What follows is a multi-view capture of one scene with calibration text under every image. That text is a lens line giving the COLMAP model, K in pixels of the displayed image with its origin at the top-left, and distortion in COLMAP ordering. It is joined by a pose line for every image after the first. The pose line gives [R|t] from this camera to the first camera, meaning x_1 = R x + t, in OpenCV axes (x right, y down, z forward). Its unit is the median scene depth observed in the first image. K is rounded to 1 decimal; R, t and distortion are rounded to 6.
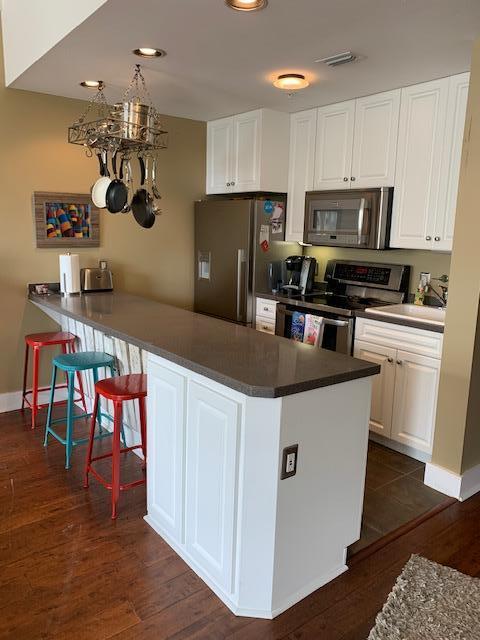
lens RADIAL K [[483.5, 0, 239.6], [0, 483.5, 318.7], [0, 0, 1]] dist [-0.004091, 0.000254]
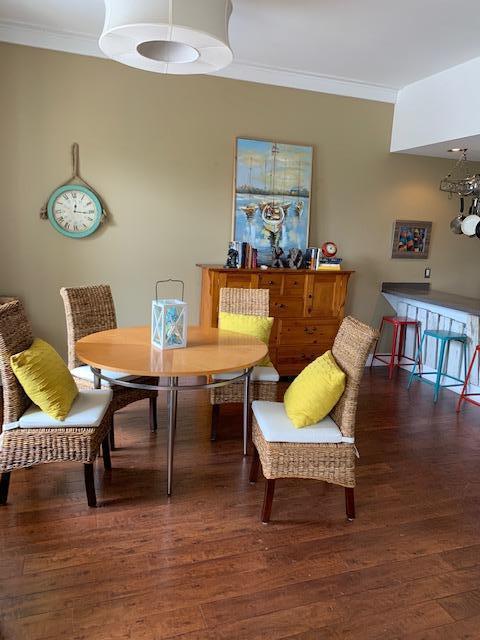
lens RADIAL K [[483.5, 0, 240.1], [0, 483.5, 318.3], [0, 0, 1]] dist [-0.004091, 0.000254]
pose [[0.946401, 0.078860, -0.313219, -0.360254], [-0.084464, 0.996417, -0.004340, 0.076541], [0.311755, 0.030563, 0.949671, -0.501773]]
